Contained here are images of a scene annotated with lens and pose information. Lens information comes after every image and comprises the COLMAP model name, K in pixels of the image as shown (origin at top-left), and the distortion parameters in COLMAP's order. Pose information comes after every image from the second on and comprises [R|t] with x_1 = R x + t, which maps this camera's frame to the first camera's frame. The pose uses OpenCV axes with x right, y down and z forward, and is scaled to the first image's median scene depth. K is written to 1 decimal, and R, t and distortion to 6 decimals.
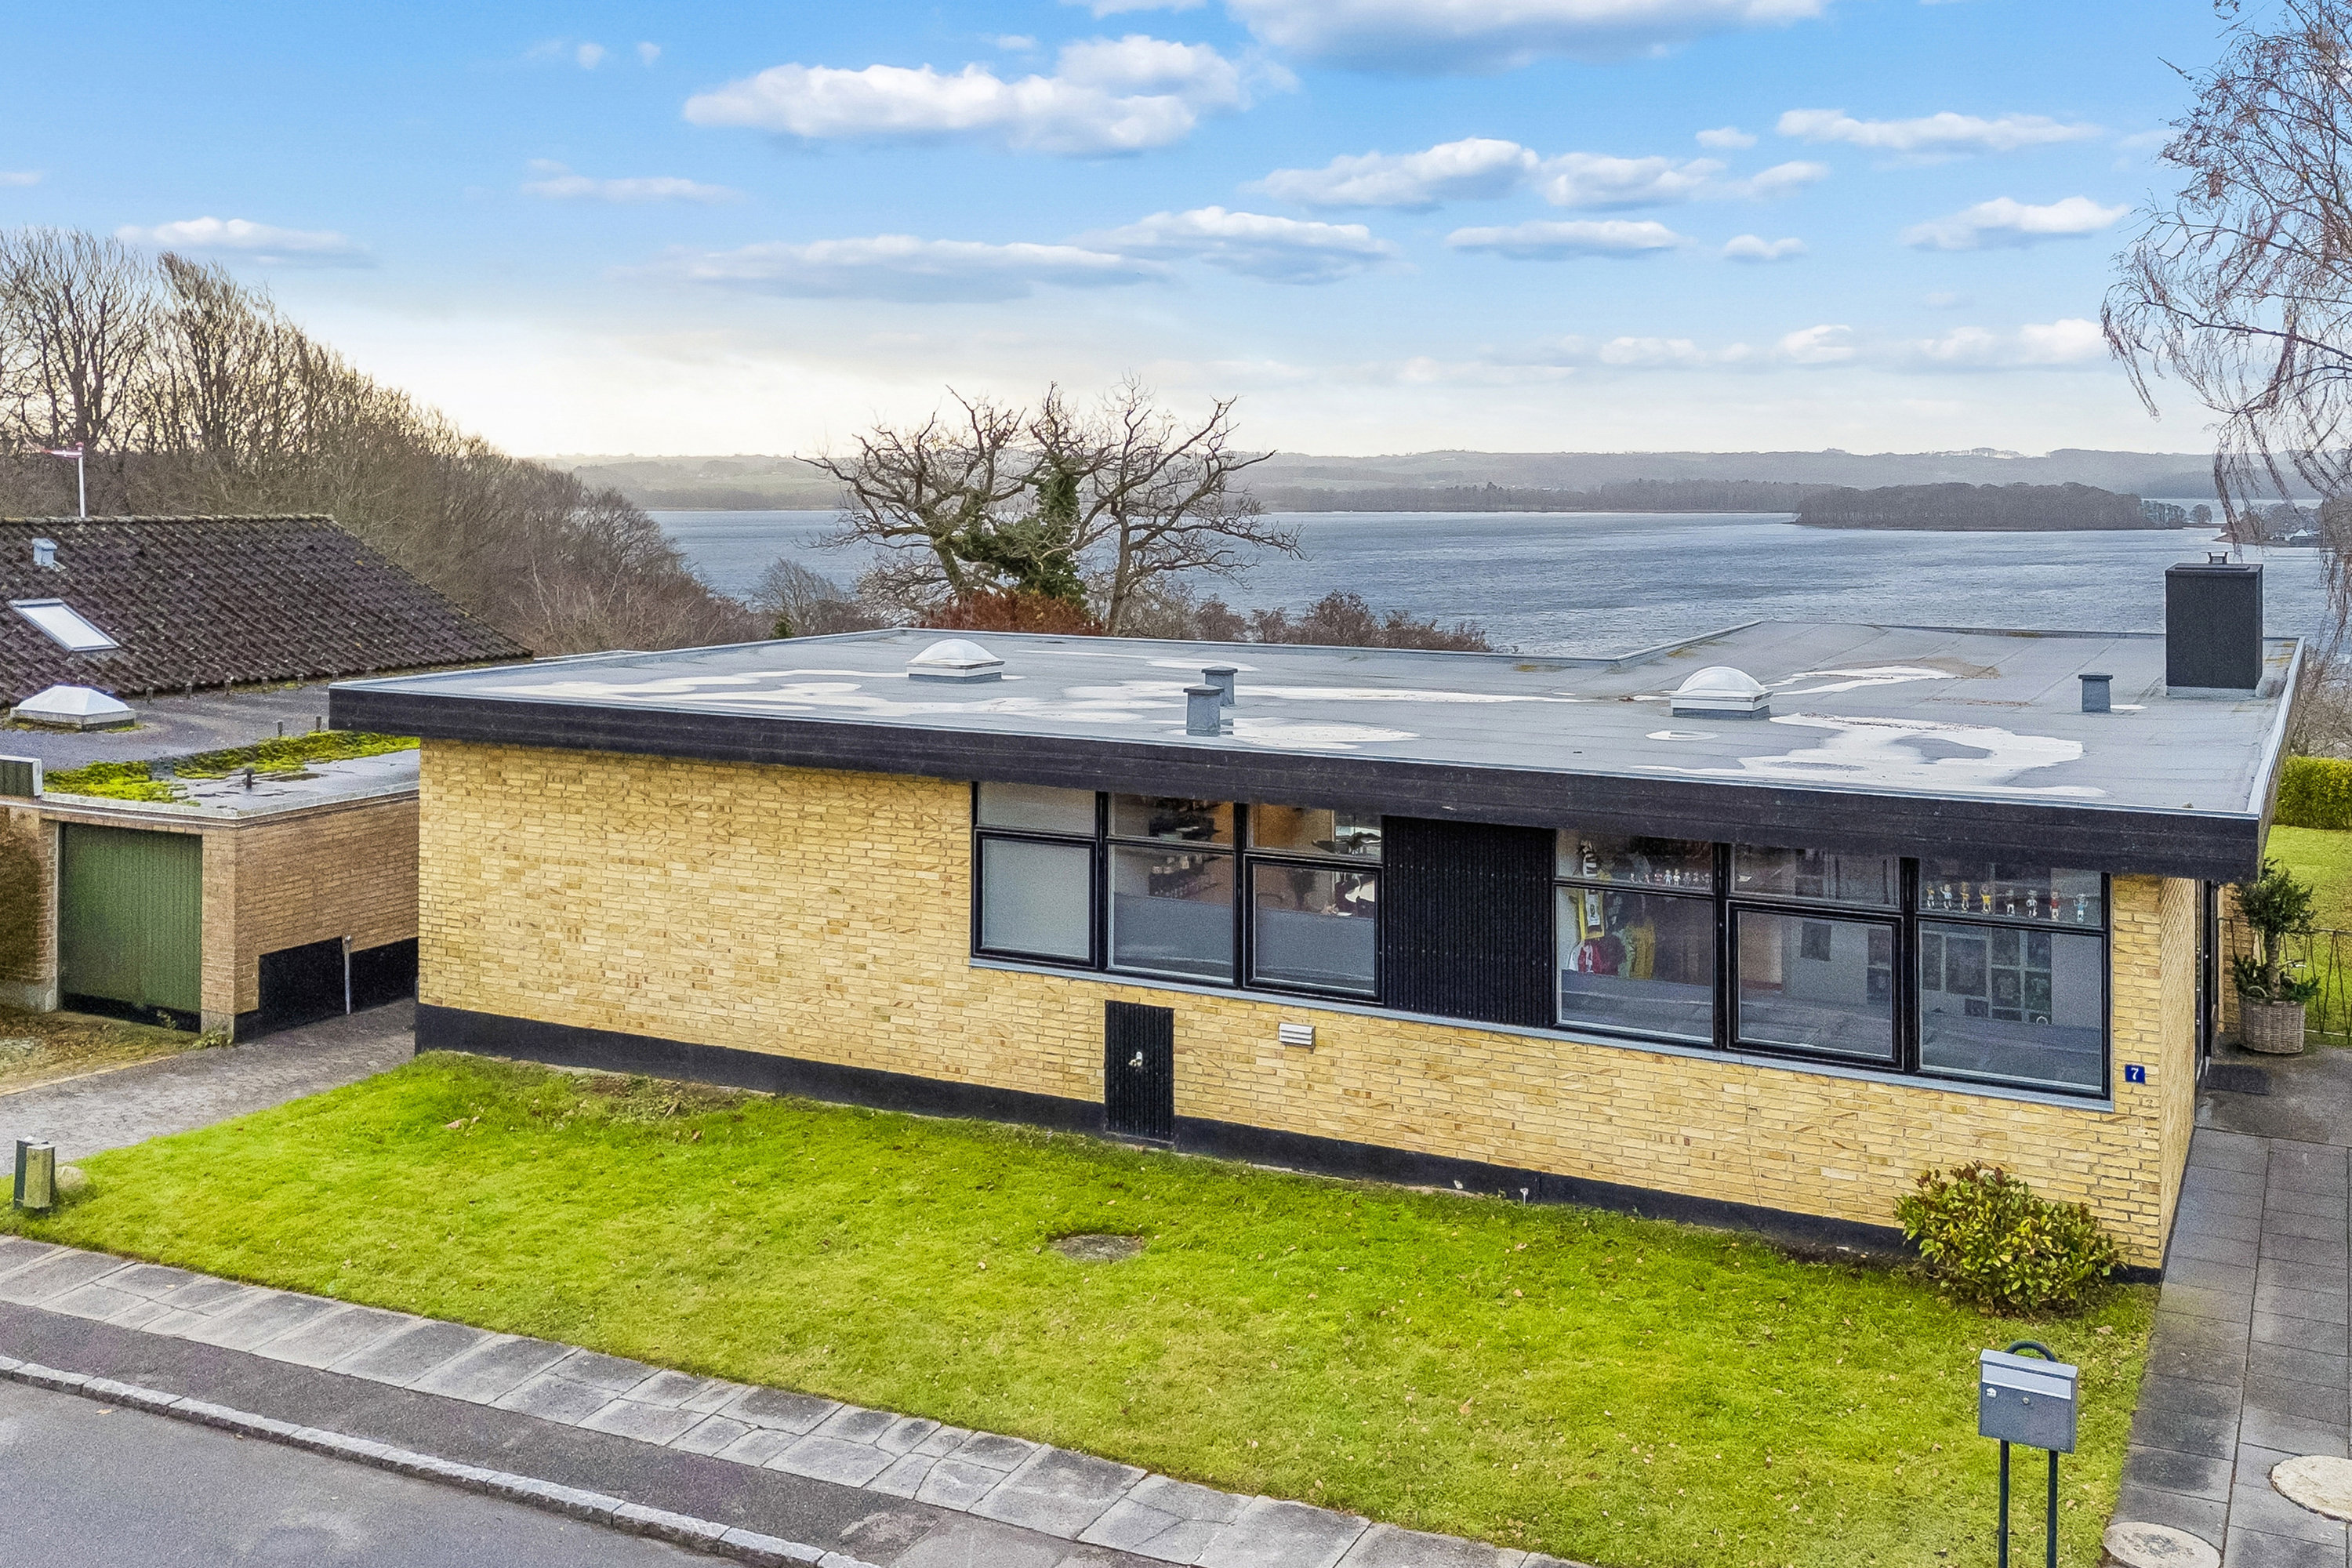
lens RADIAL K [[2244.2, 0, 1153.5], [0, 2244.2, 542.8], [0, 0, 1]] dist [0.038416, 0.000000]
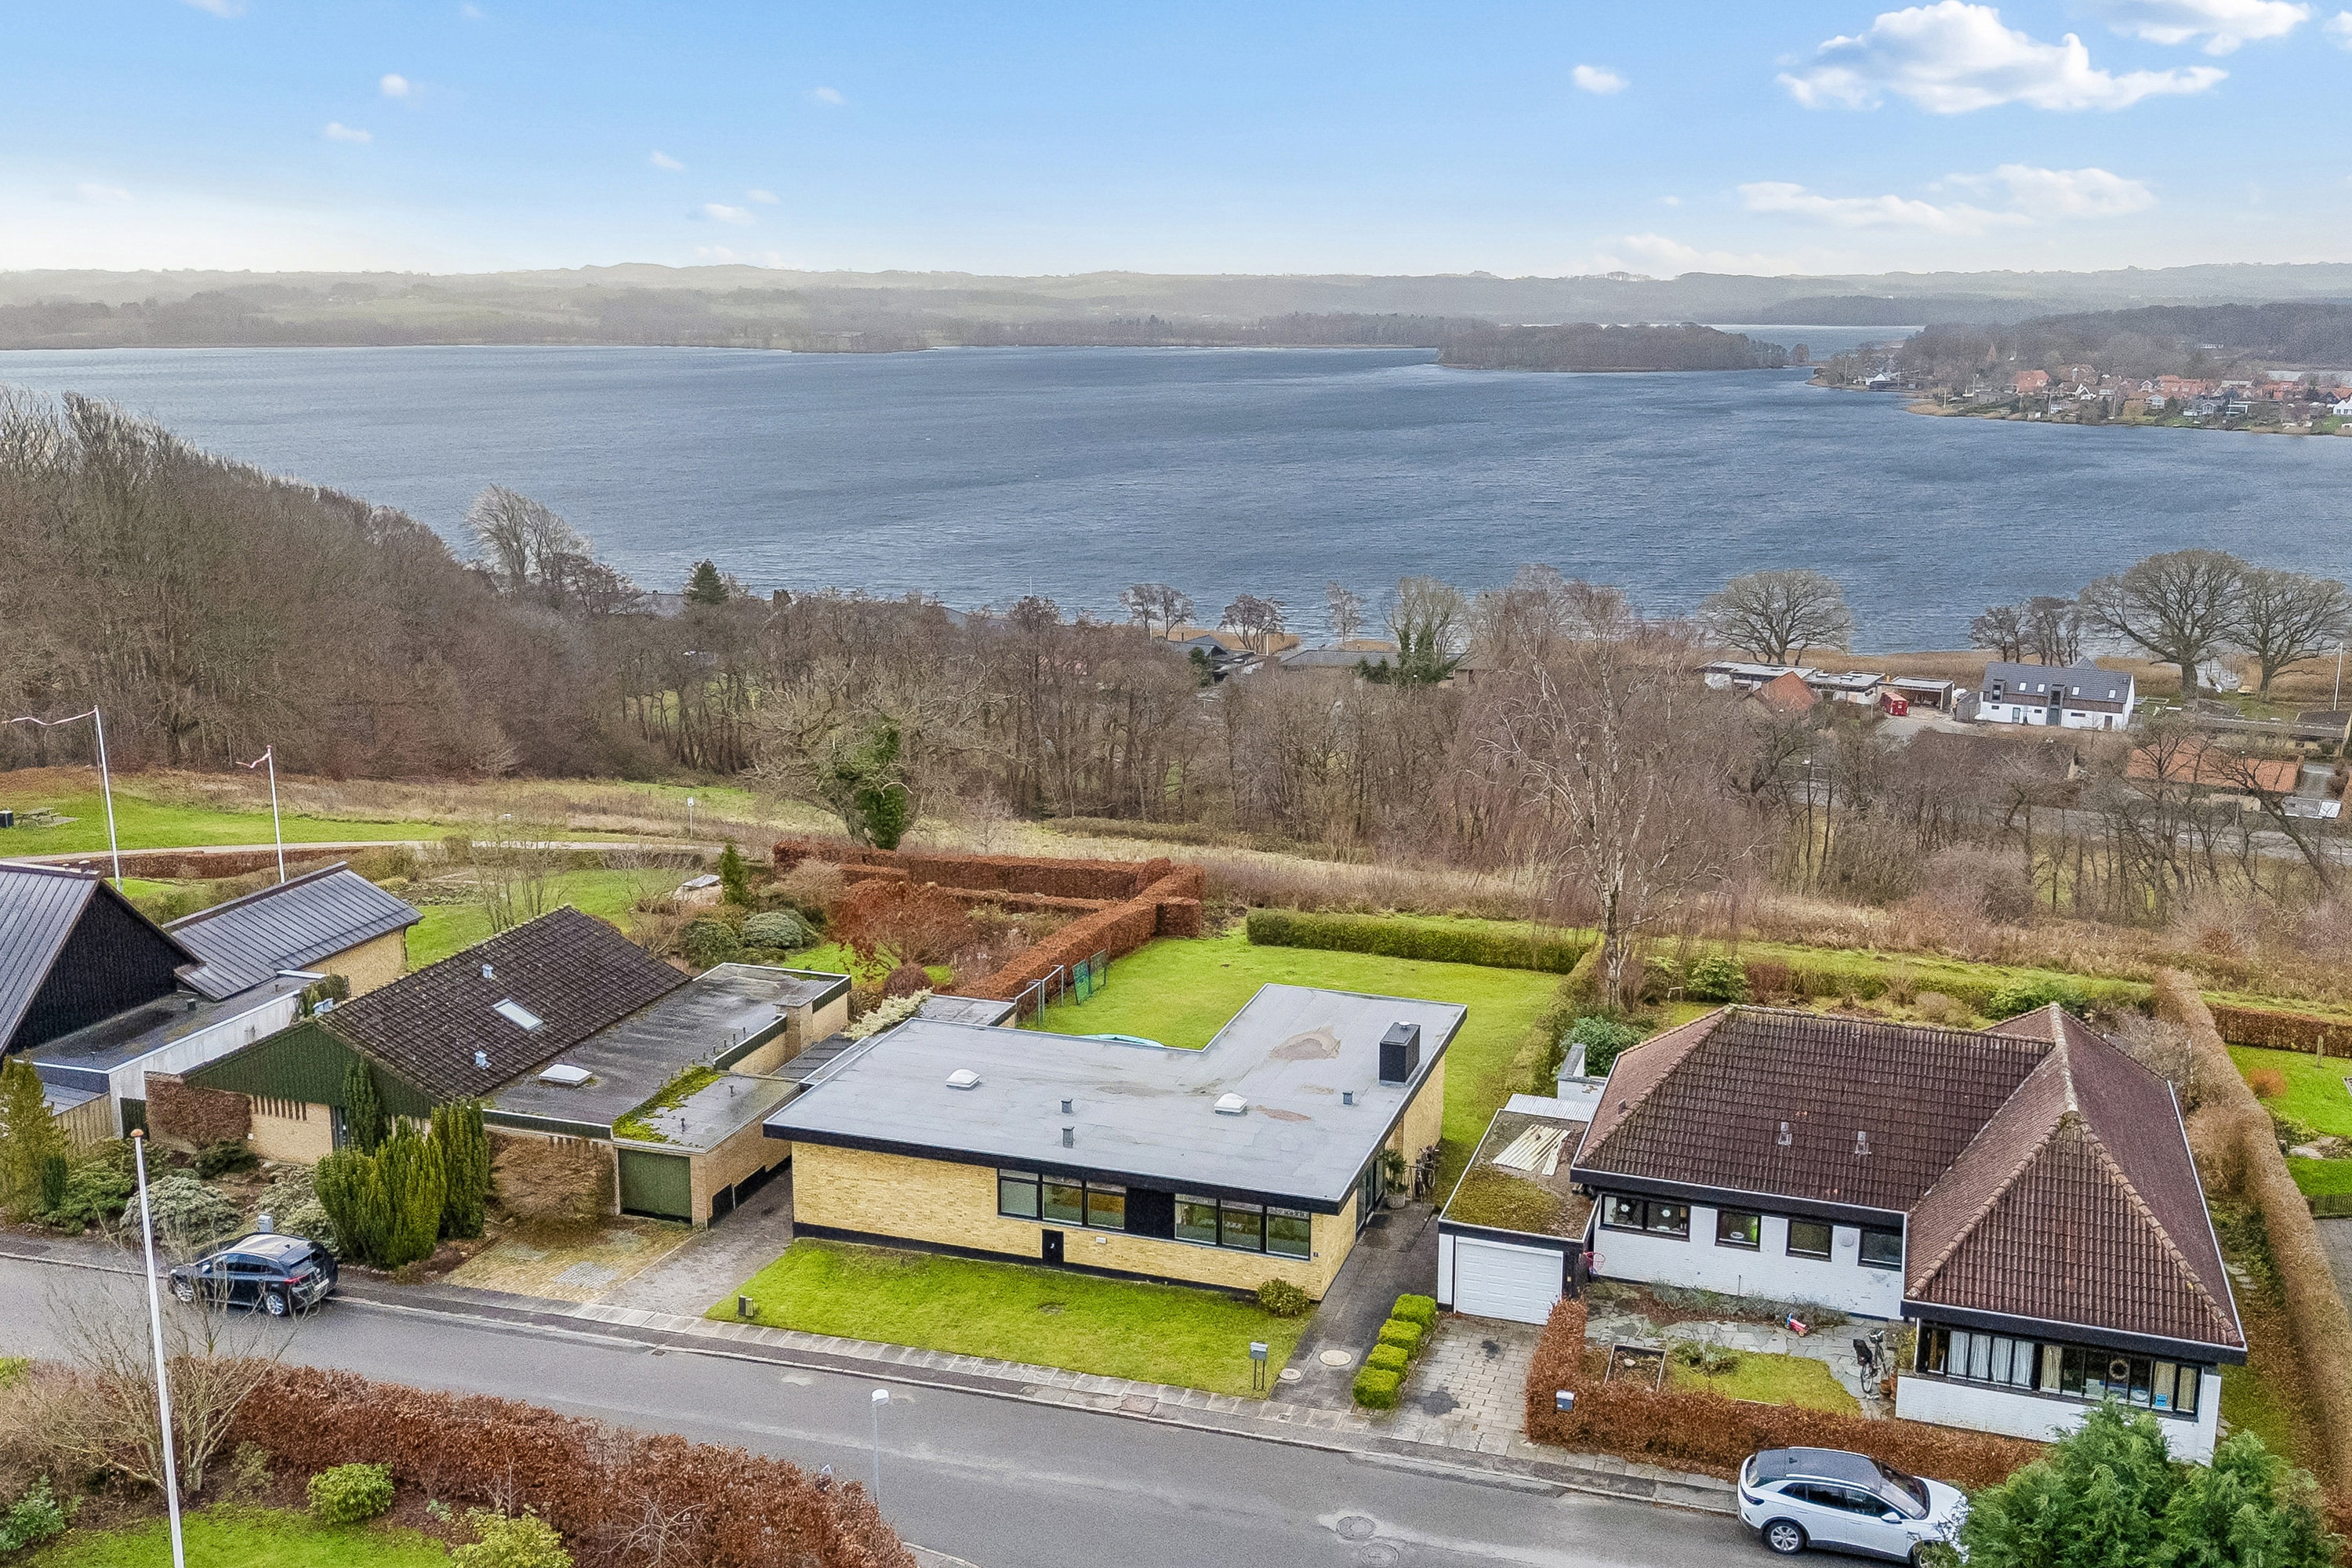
lens RADIAL K [[2195.5, 0, 1173.4], [0, 2195.5, 780.7], [0, 0, 1]] dist [0.068047, 0.000000]
pose [[0.987490, -0.031013, 0.154600, -0.315499], [0.001895, 0.982730, 0.185035, -1.059772], [-0.157669, -0.182427, 0.970495, -2.091649]]
